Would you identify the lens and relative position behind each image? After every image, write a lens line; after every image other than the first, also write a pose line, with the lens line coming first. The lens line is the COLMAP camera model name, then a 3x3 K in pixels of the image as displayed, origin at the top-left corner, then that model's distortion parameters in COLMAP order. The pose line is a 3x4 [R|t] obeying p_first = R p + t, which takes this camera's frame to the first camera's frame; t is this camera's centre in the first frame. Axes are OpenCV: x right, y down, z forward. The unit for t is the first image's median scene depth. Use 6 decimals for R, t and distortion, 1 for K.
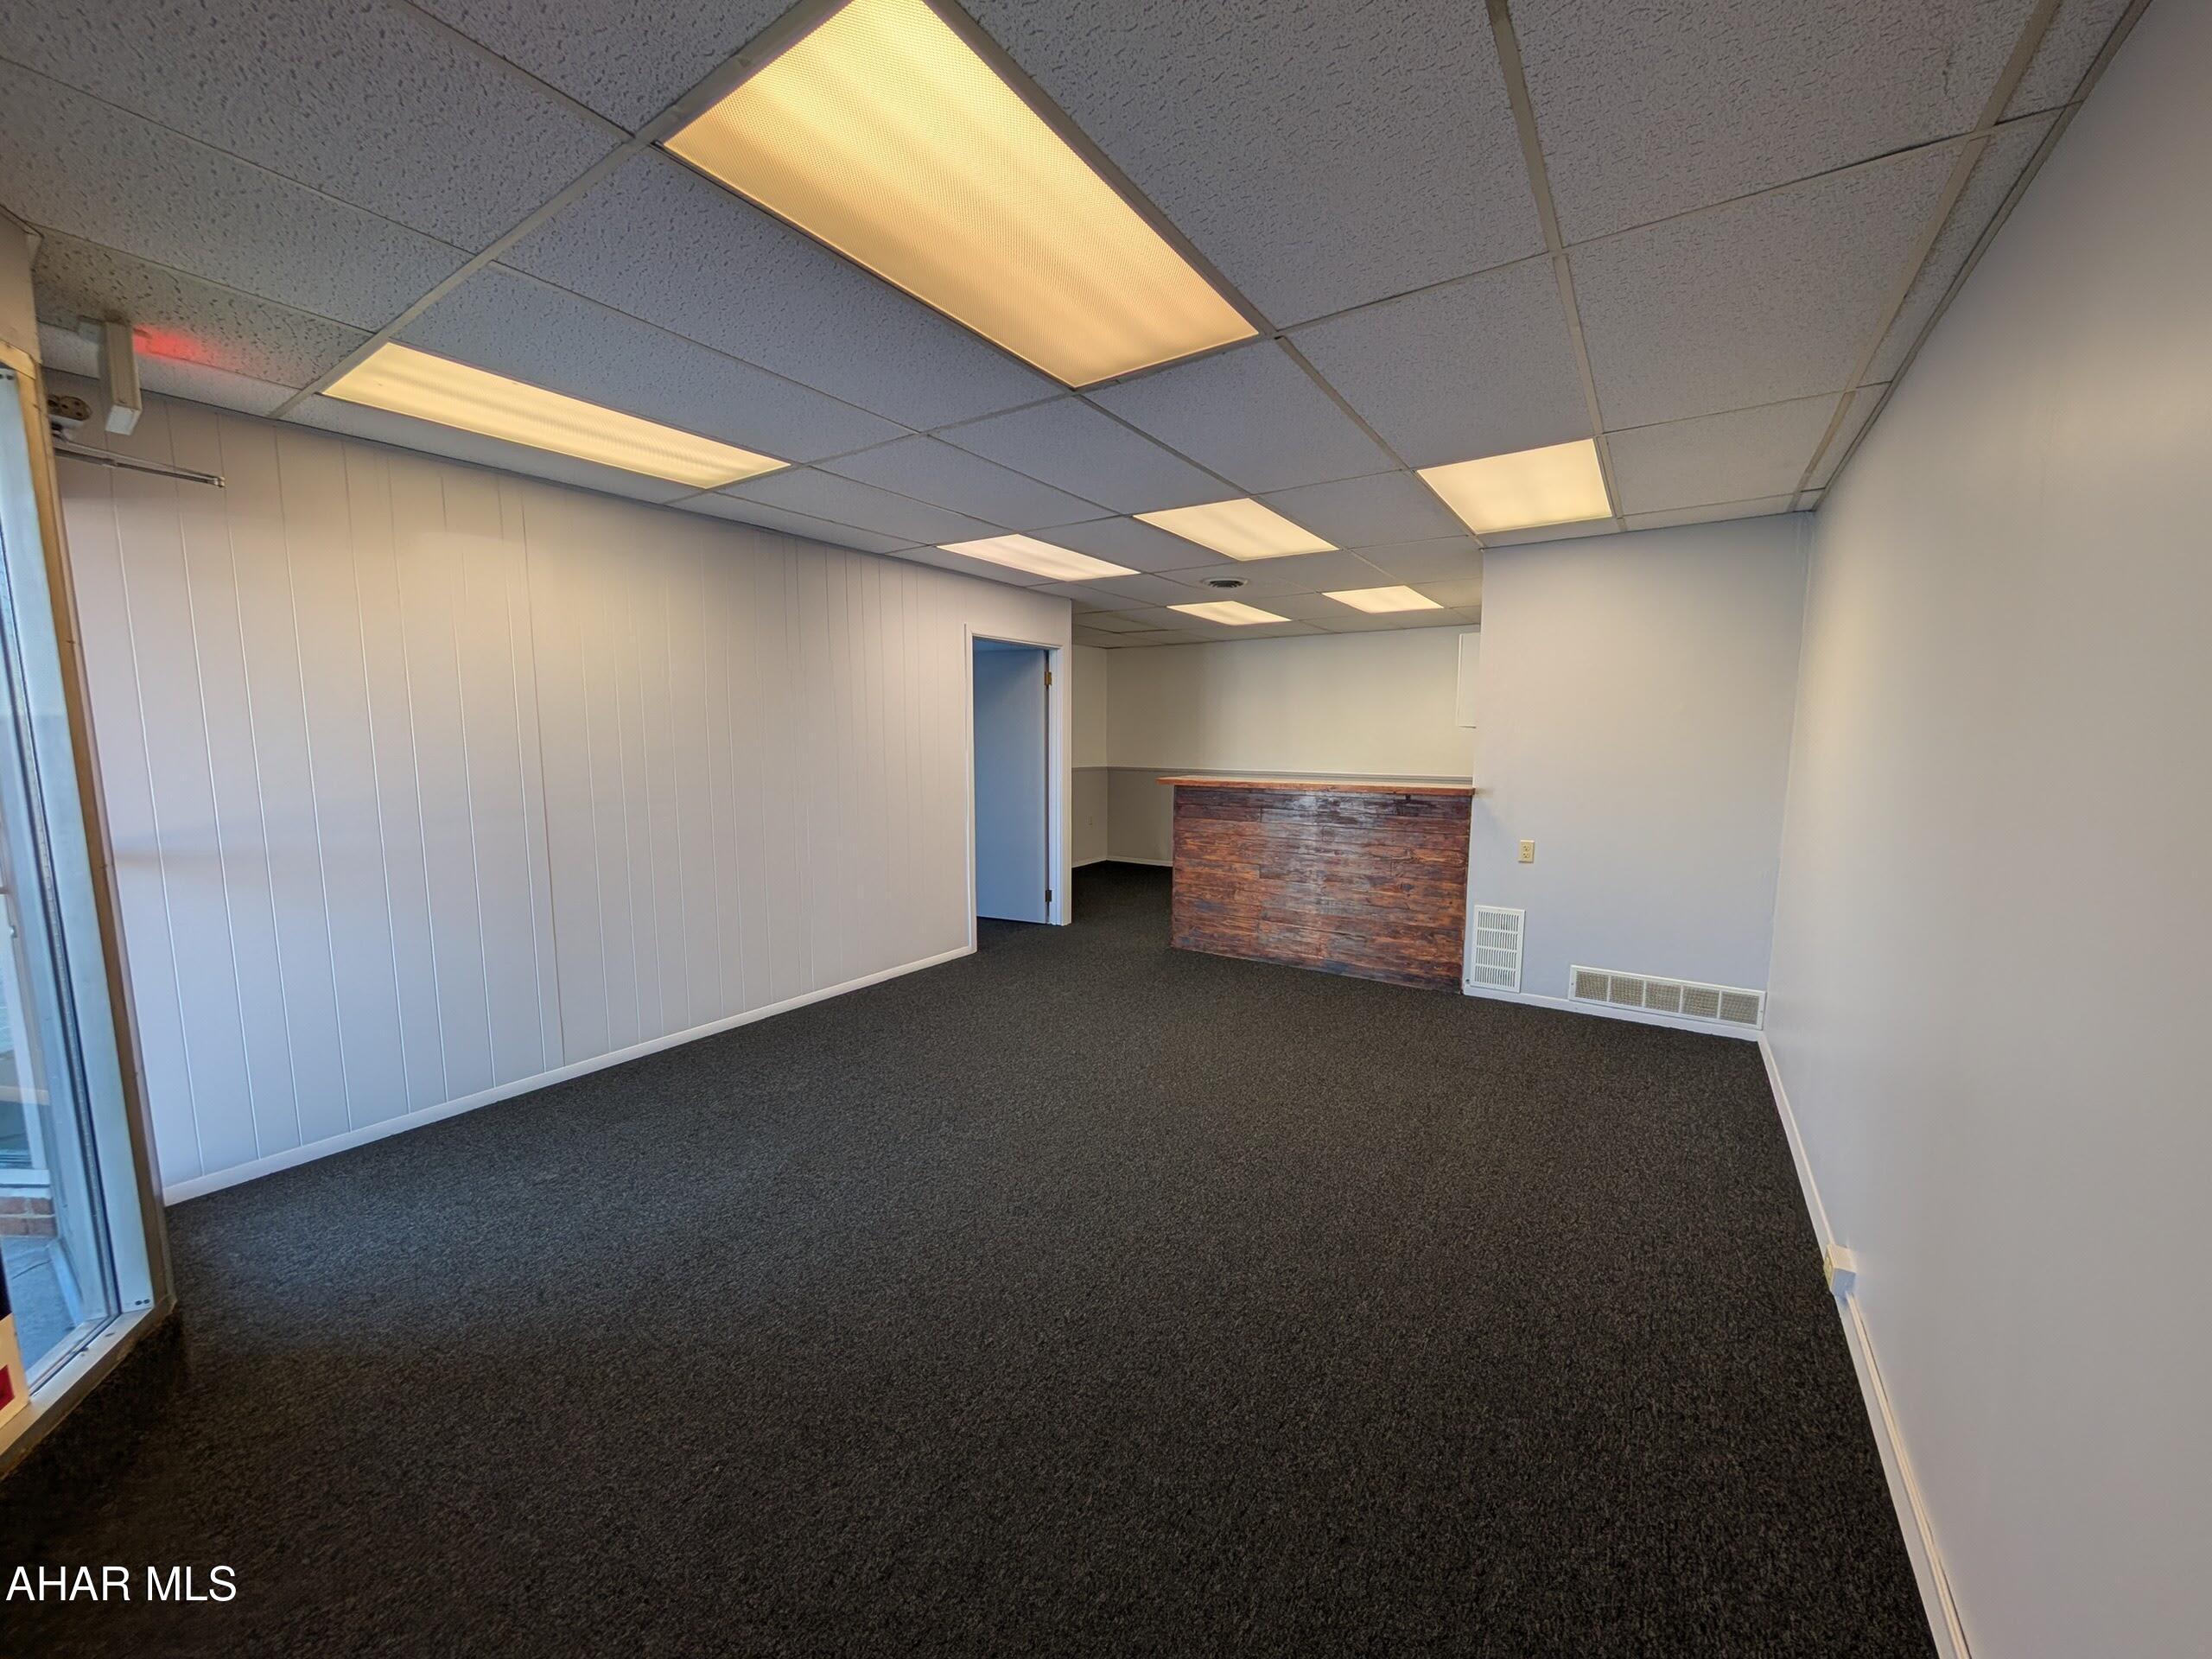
lens RADIAL K [[834.2, 0, 1104.6], [0, 834.2, 836.2], [0, 0, 1]] dist [-0.000167, 0.000314]
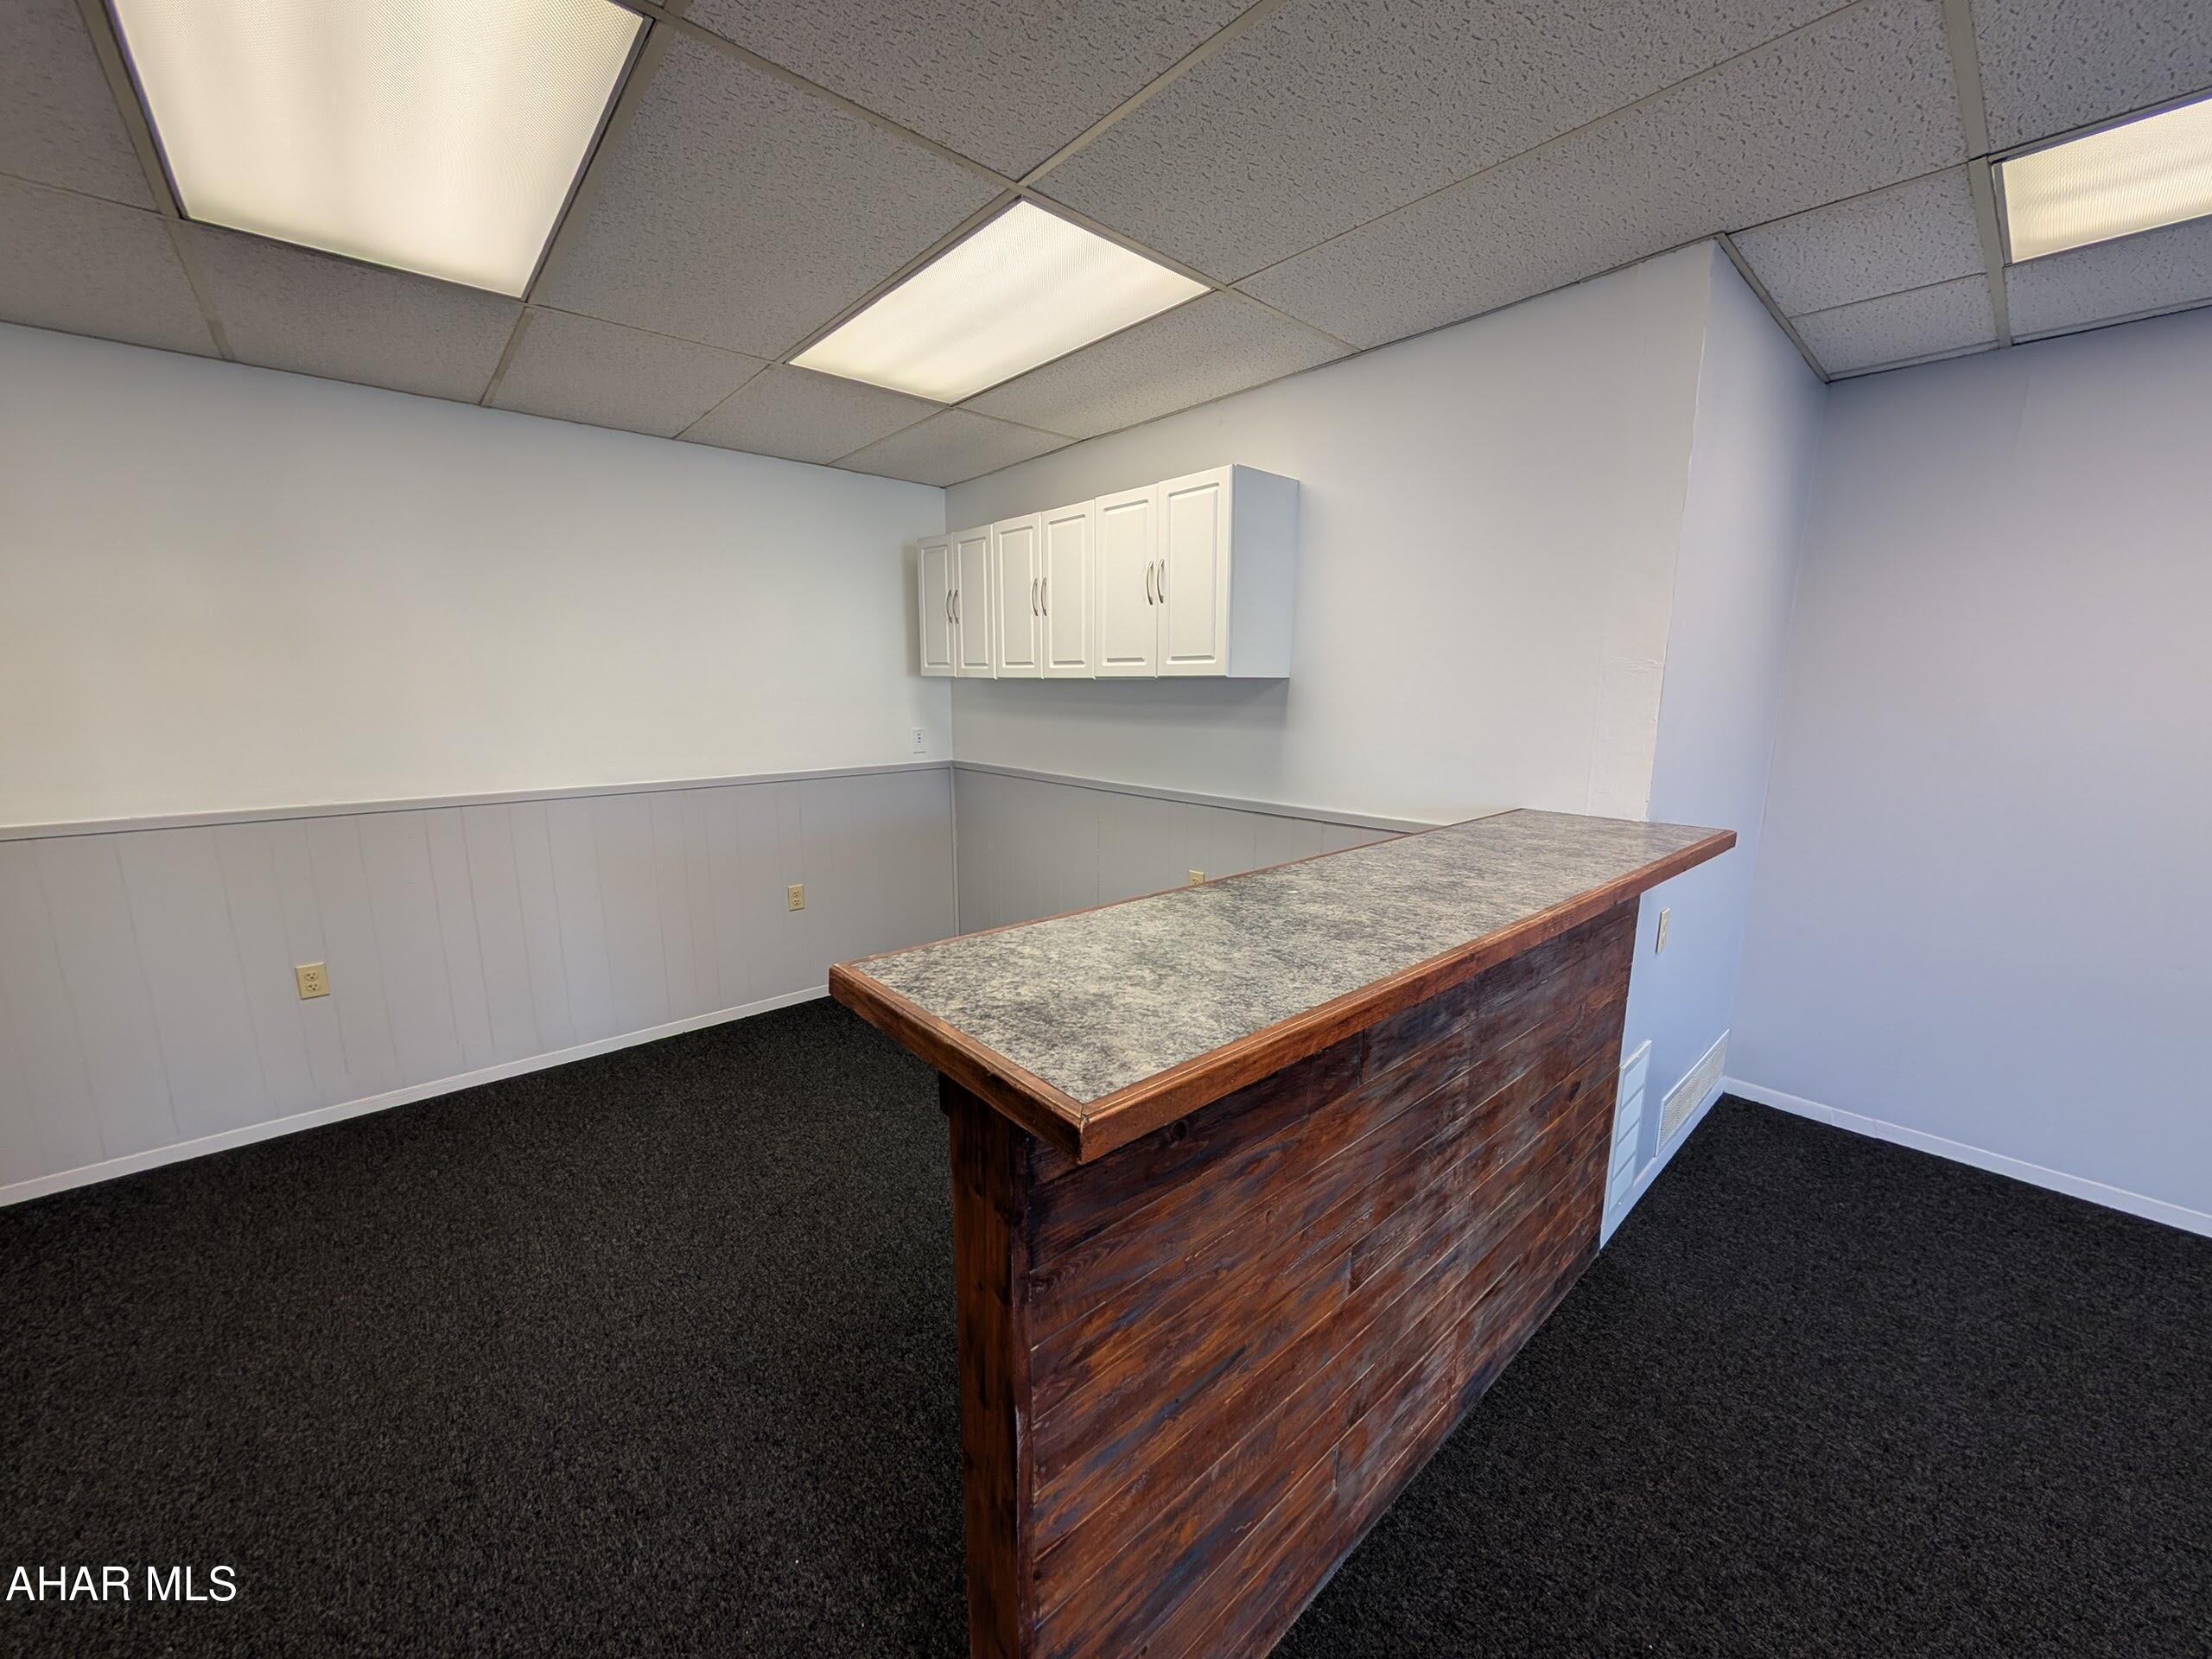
lens RADIAL K [[848.9, 0, 1120.0], [0, 848.9, 869.0], [0, 0, 1]] dist [0.001565, 0.000233]
pose [[0.234266, -0.217361, 0.947562, -0.045176], [0.114272, 0.974085, 0.195194, -0.139898], [-0.965433, 0.062552, 0.253033, 1.061206]]
